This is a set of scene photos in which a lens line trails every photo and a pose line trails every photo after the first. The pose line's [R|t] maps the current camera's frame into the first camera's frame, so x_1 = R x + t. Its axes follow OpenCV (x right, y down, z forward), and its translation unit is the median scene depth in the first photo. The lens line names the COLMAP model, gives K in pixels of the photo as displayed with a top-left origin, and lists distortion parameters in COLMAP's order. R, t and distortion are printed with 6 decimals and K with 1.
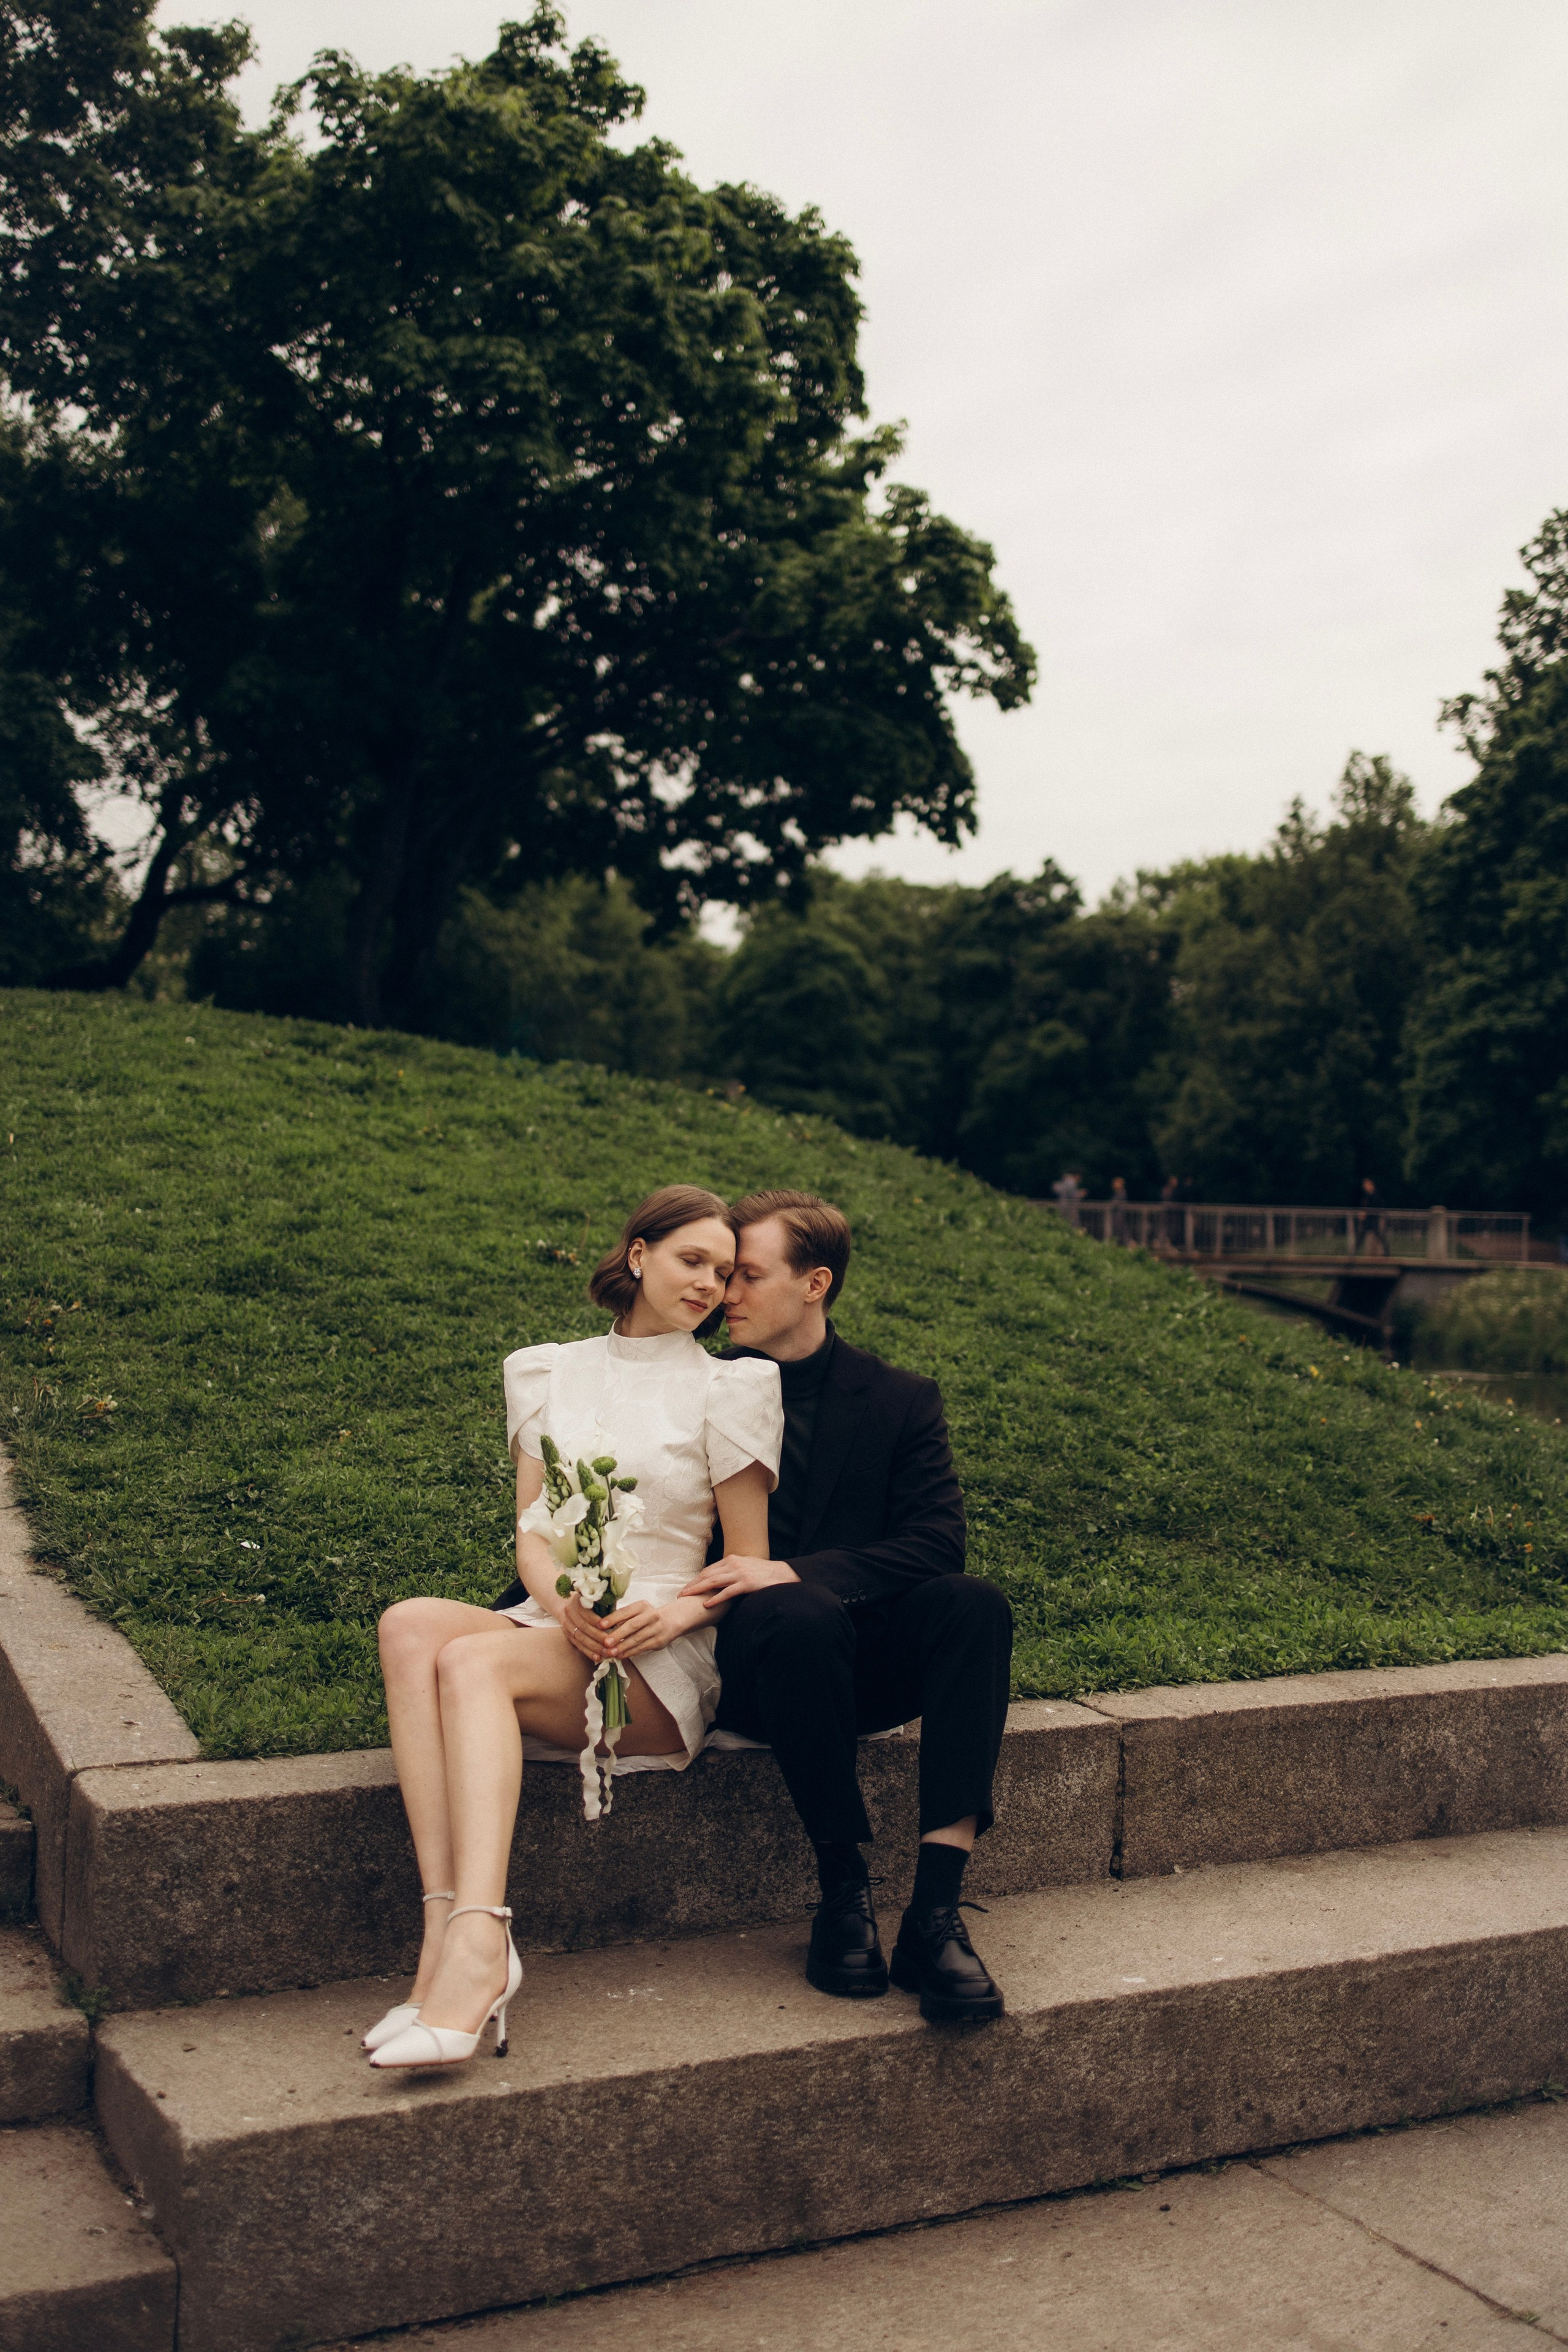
lens RADIAL K [[2299.8, 0, 777.1], [0, 2299.8, 1165.2], [0, 0, 1]] dist [0.009505, 0.000000]
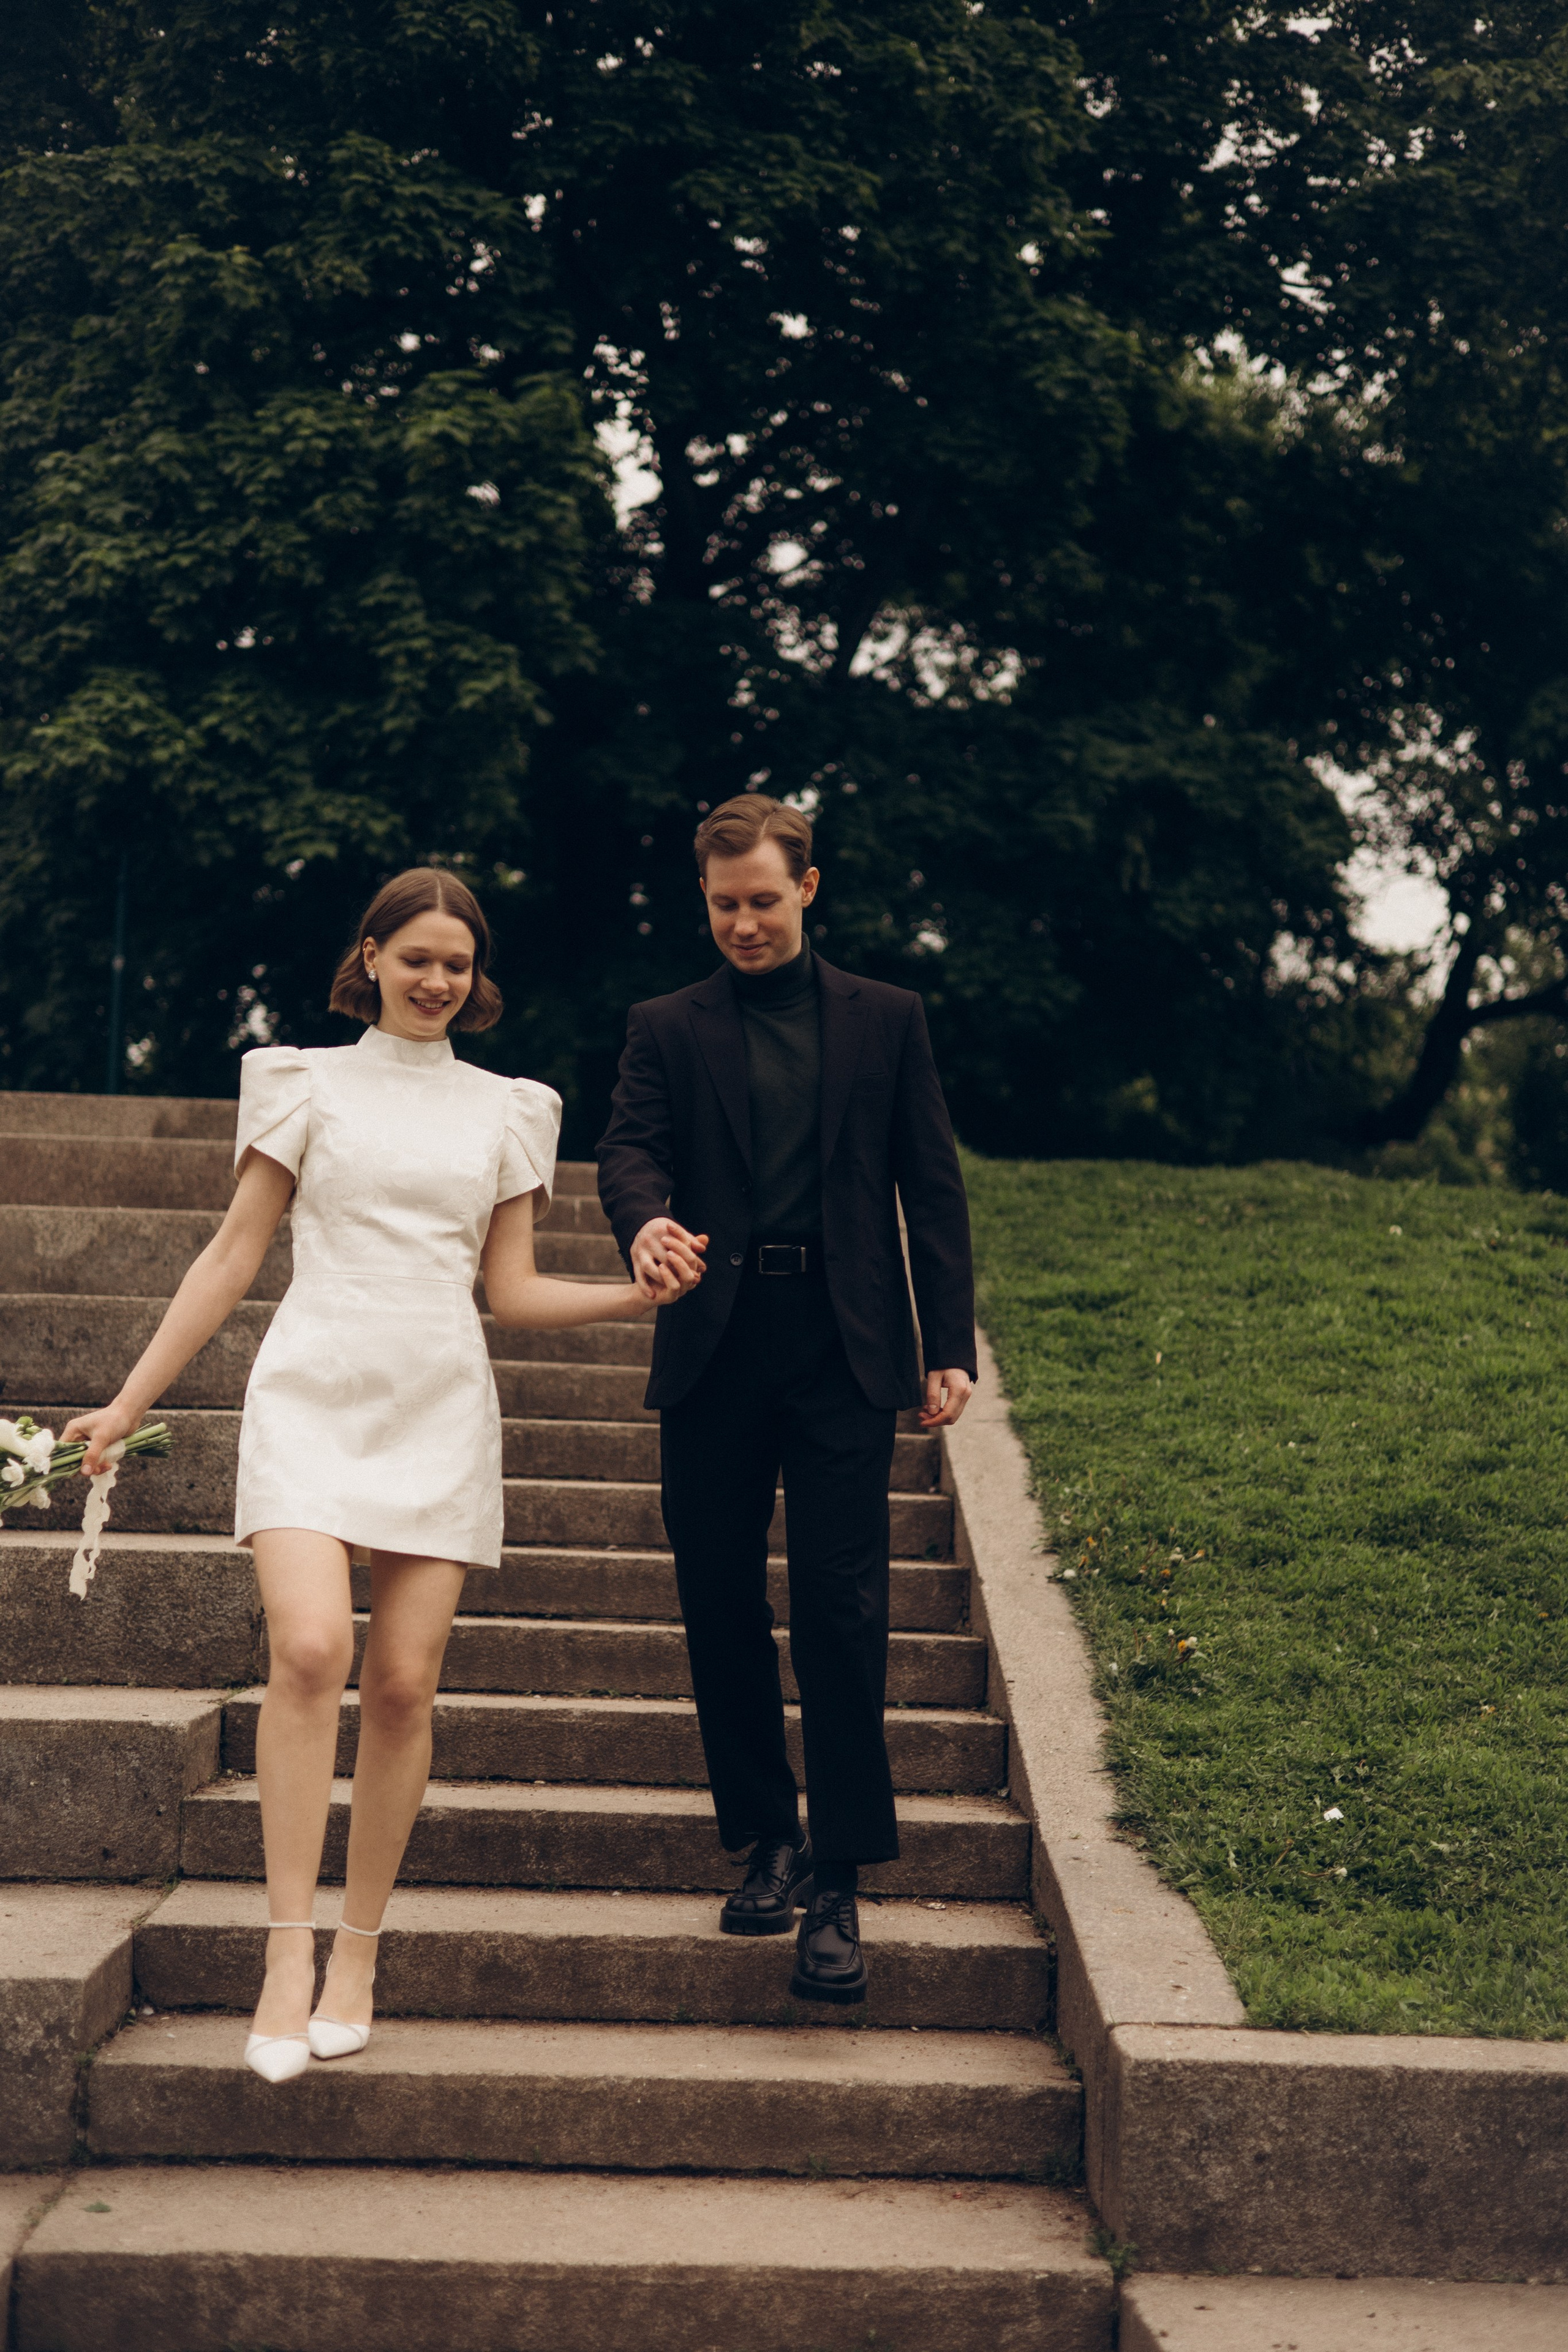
lens RADIAL K [[3295.2, 0, 784.2], [0, 3295.2, 1179.1], [0, 0, 1]] dist [0.019886, 0.000000]
pose [[0.892449, -0.033714, -0.449887, 0.115165], [0.005187, 0.997905, -0.064492, -0.000129], [0.451119, 0.055222, 0.890754, -0.173118]]
